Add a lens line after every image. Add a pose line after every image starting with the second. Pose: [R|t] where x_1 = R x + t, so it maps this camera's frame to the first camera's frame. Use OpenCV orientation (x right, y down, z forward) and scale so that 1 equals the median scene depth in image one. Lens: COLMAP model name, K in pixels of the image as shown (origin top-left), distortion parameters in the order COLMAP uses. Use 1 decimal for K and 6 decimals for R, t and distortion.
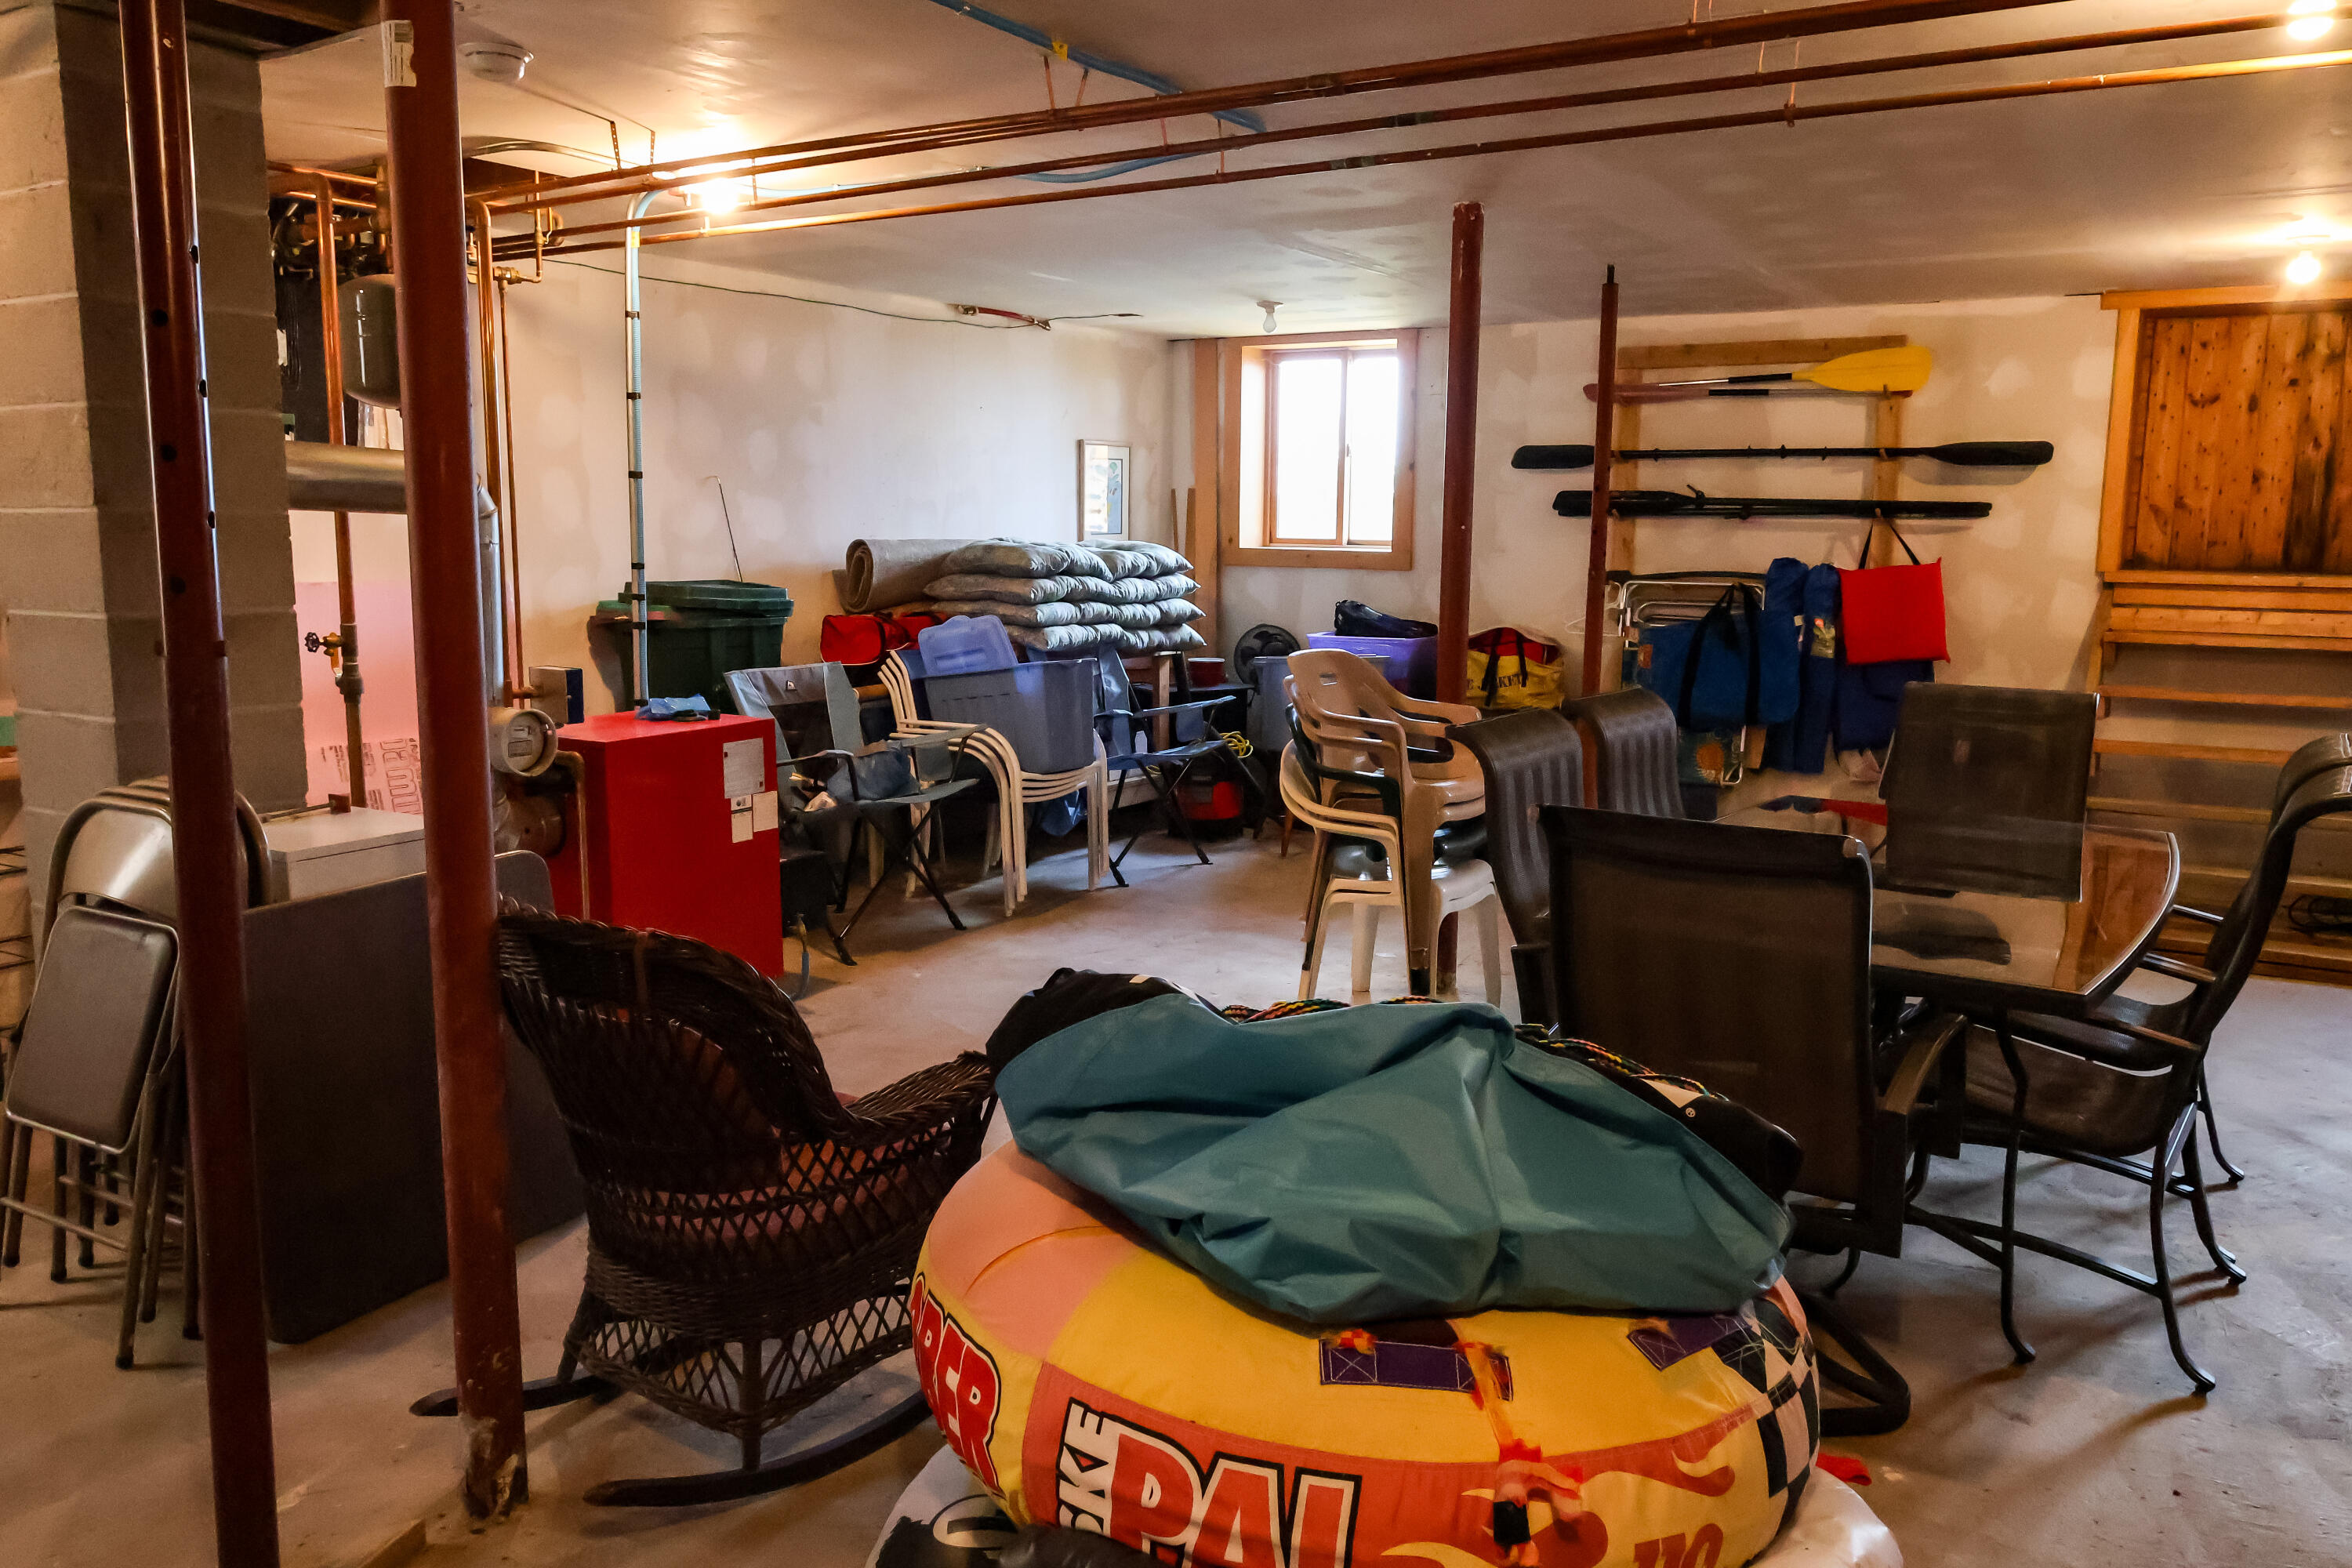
lens RADIAL K [[1726.0, 0, 1176.0], [0, 1726.0, 784.0], [0, 0, 1]] dist [0.003727, 0.000675]
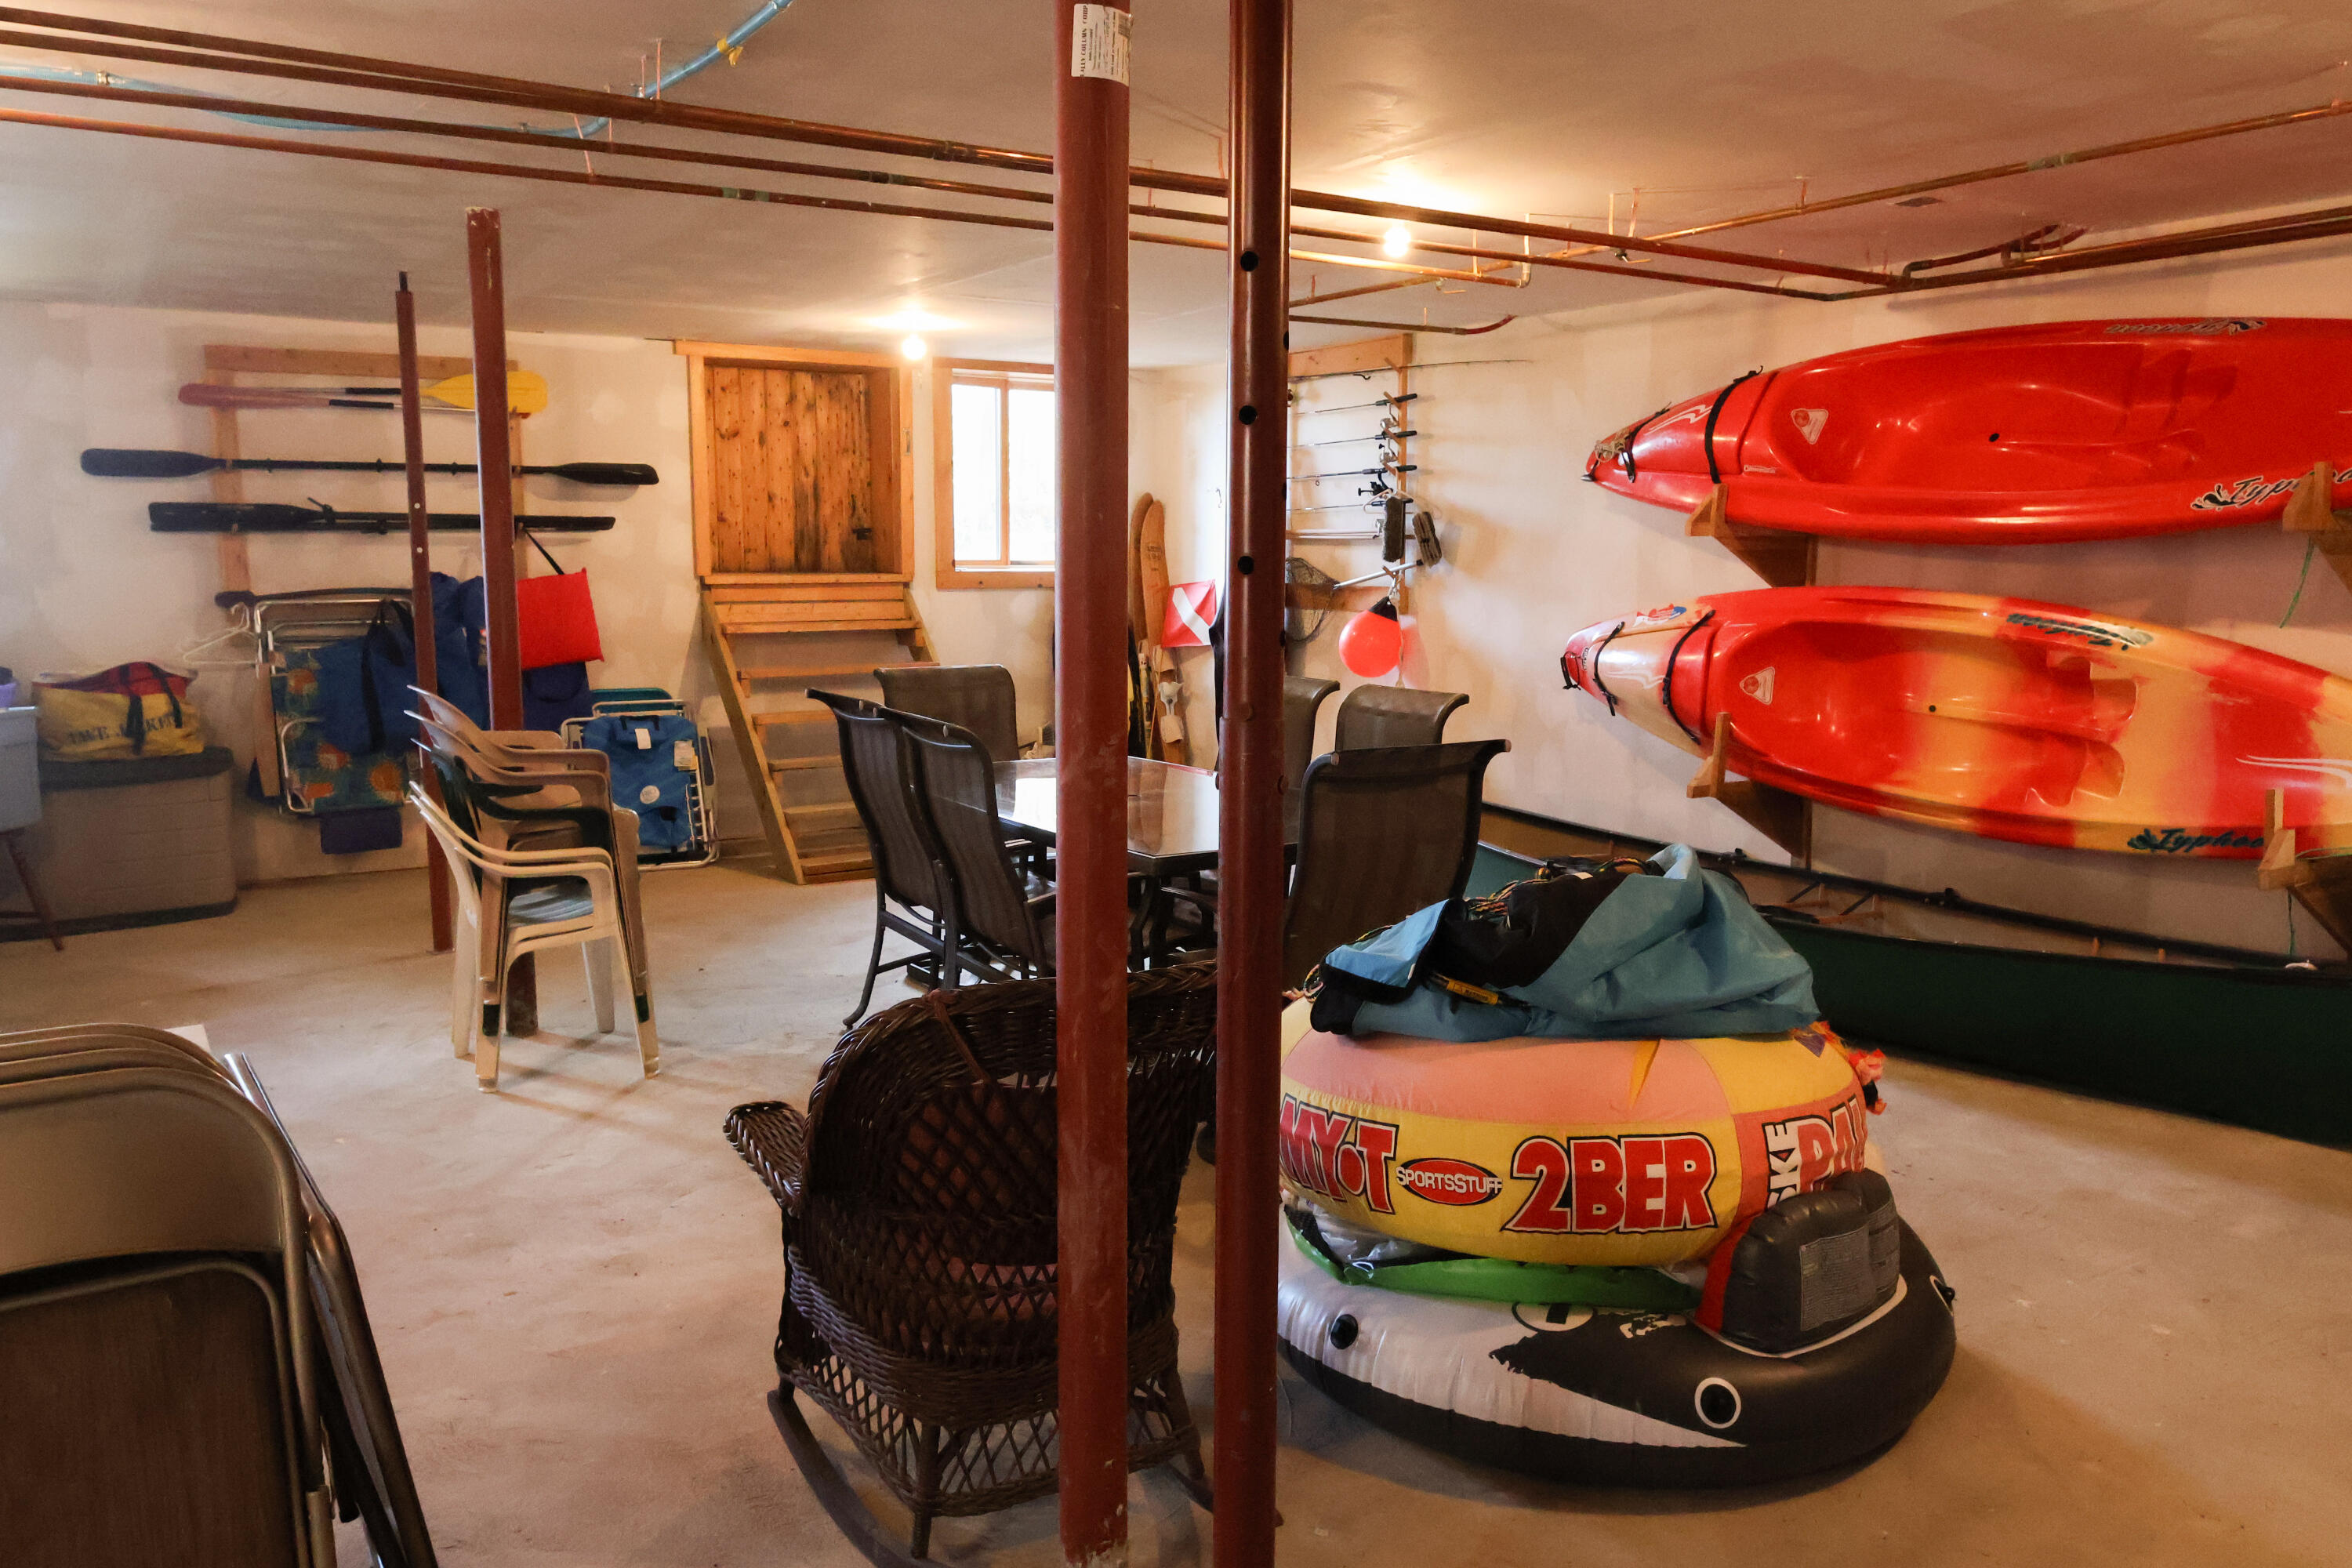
lens RADIAL K [[1734.8, 0, 1176.0], [0, 1734.8, 784.0], [0, 0, 1]] dist [-0.004614, -0.005106]
pose [[0.449474, -0.135343, 0.882981, -0.383603], [0.138547, 0.987057, 0.080770, -0.032468], [-0.882484, 0.086031, 0.462408, 0.173058]]
